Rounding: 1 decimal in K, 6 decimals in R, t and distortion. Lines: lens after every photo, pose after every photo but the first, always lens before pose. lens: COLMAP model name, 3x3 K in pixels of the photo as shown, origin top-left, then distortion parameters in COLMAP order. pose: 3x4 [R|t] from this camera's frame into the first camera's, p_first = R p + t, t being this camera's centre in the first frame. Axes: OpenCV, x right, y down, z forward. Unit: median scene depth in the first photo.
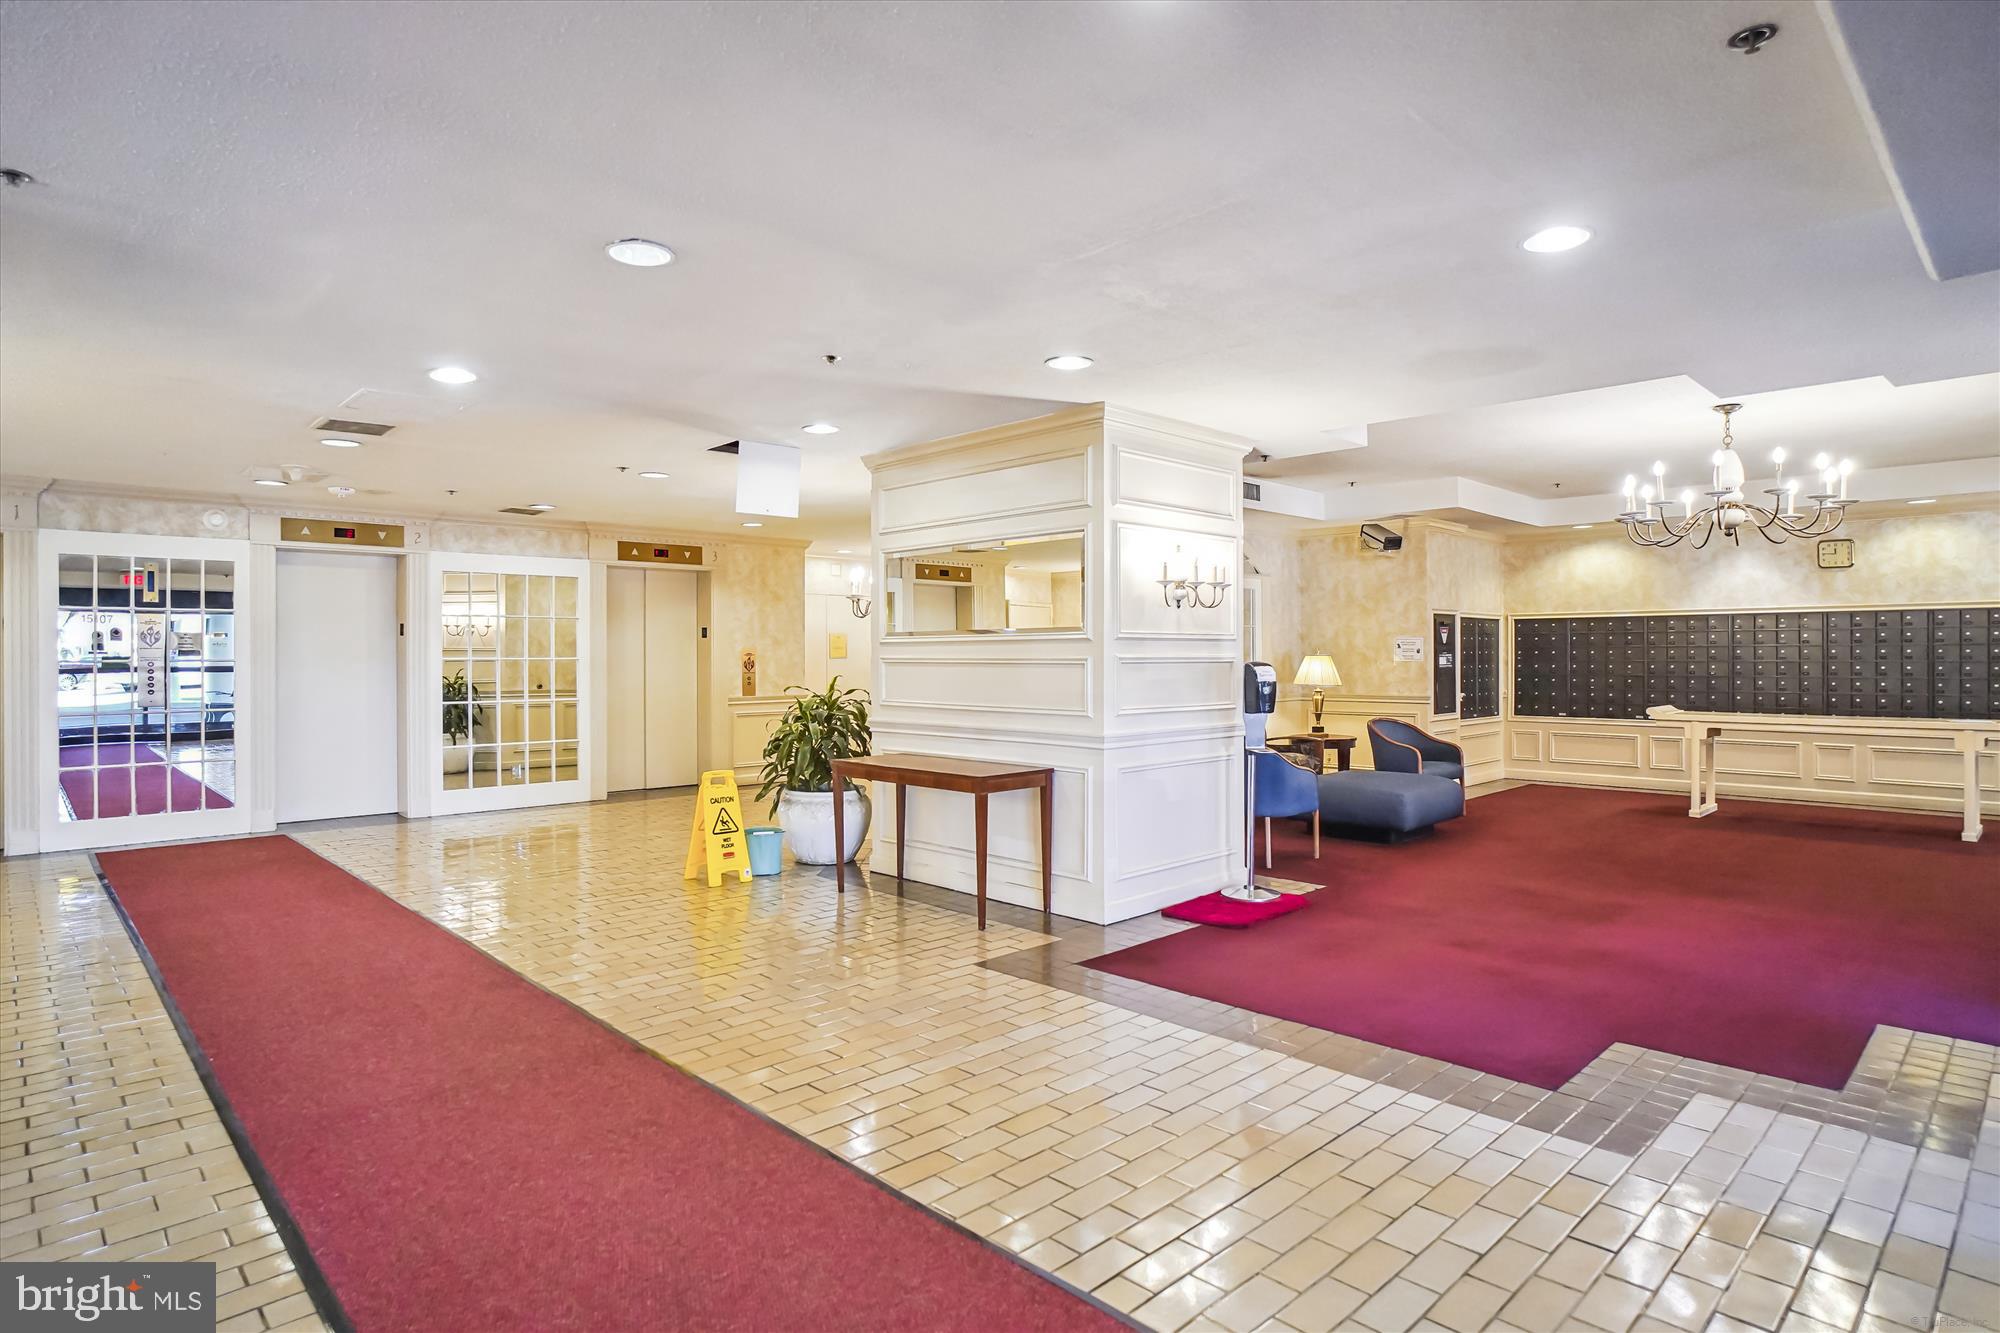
lens RADIAL K [[994.3, 0, 1001.4], [0, 994.3, 659.8], [0, 0, 1]] dist [-0.010480, -0.000154]
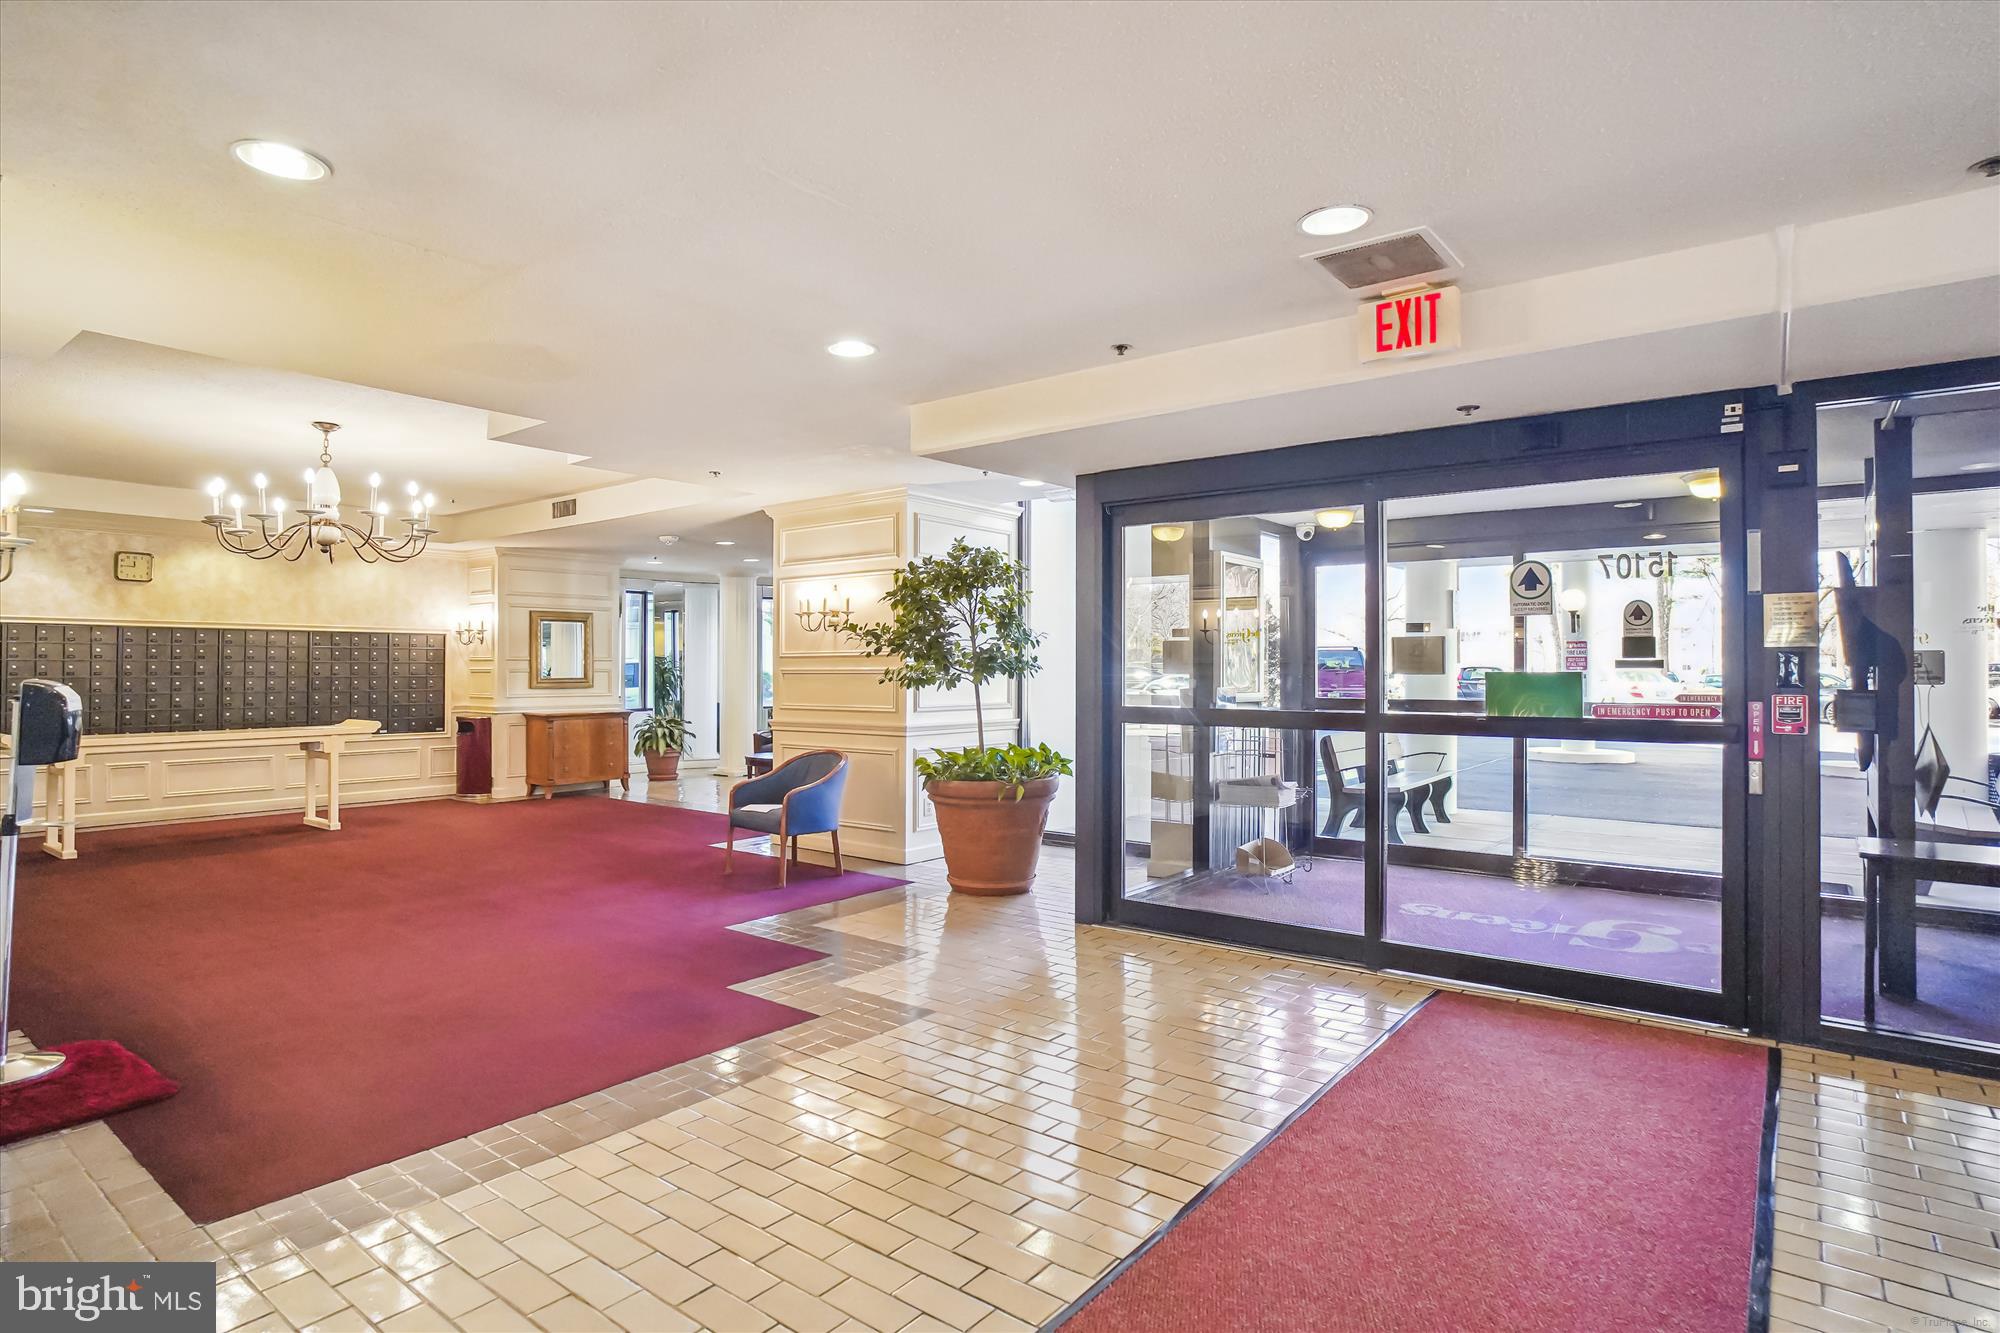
lens RADIAL K [[994.3, 0, 1001.4], [0, 994.3, 659.8], [0, 0, 1]] dist [-0.010480, -0.000154]
pose [[-0.046595, 0.013299, 0.998825, -0.171338], [0.003749, 0.999907, -0.013138, 0.000324], [-0.998907, 0.003132, -0.046641, 0.198668]]
